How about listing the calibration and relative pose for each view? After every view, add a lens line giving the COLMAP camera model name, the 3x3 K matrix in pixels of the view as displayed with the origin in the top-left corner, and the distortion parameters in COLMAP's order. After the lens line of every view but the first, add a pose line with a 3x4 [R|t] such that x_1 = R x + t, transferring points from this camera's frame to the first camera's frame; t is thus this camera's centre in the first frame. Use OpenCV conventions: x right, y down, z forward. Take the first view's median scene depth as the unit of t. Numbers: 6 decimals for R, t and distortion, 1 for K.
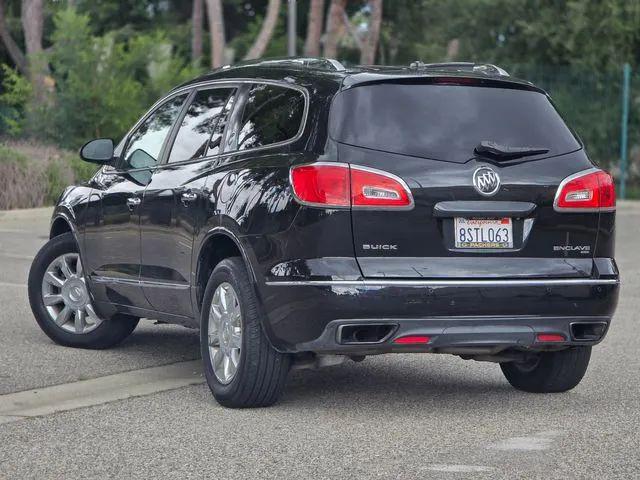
lens RADIAL K [[2148.8, 0, 321.6], [0, 2148.8, 238.1], [0, 0, 1]] dist [0.254411, 0.000000]
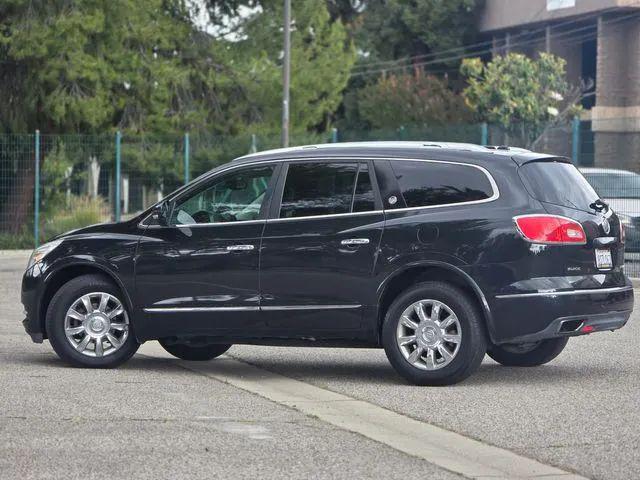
lens RADIAL K [[2148.8, 0, 321.4], [0, 2148.8, 236.9], [0, 0, 1]] dist [0.254411, 0.000000]
pose [[0.762660, -0.025167, 0.646310, -1.067481], [0.040286, 0.999151, -0.008632, -0.012224], [-0.645544, 0.032621, 0.763026, -0.052895]]
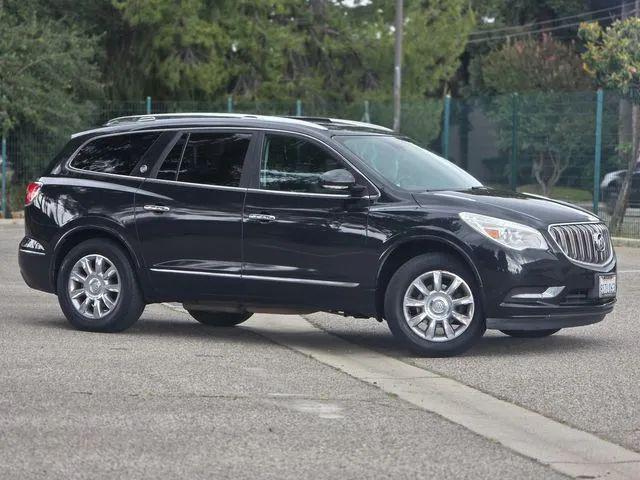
lens RADIAL K [[2148.8, 0, 317.7], [0, 2148.8, 245.8], [0, 0, 1]] dist [0.254411, 0.000000]
pose [[0.801733, -0.033587, 0.596738, -1.012303], [0.035744, 0.999327, 0.008224, -0.013032], [-0.596613, 0.014737, 0.802394, -0.030913]]
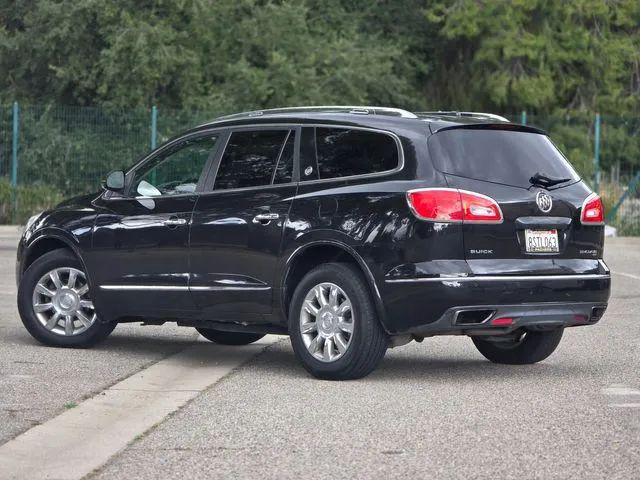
lens RADIAL K [[2148.8, 0, 321.1], [0, 2148.8, 238.1], [0, 0, 1]] dist [0.254411, 0.000000]
pose [[0.937222, -0.009961, 0.348591, -0.512606], [0.015924, 0.999772, -0.014244, 0.012772], [-0.348370, 0.018900, 0.937167, -0.203429]]
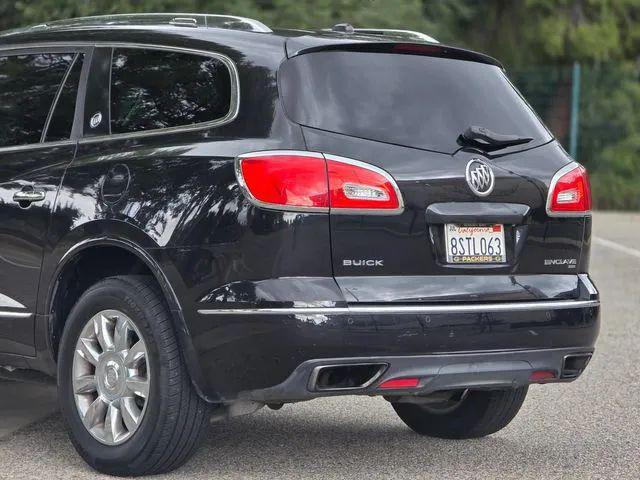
lens RADIAL K [[2148.8, 0, 322.5], [0, 2148.8, 246.2], [0, 0, 1]] dist [0.254411, 0.000000]
pose [[0.951875, -0.004603, 0.306453, -0.213903], [0.003196, 0.999982, 0.005093, -0.005549], [-0.306471, -0.003869, 0.951872, 0.270025]]
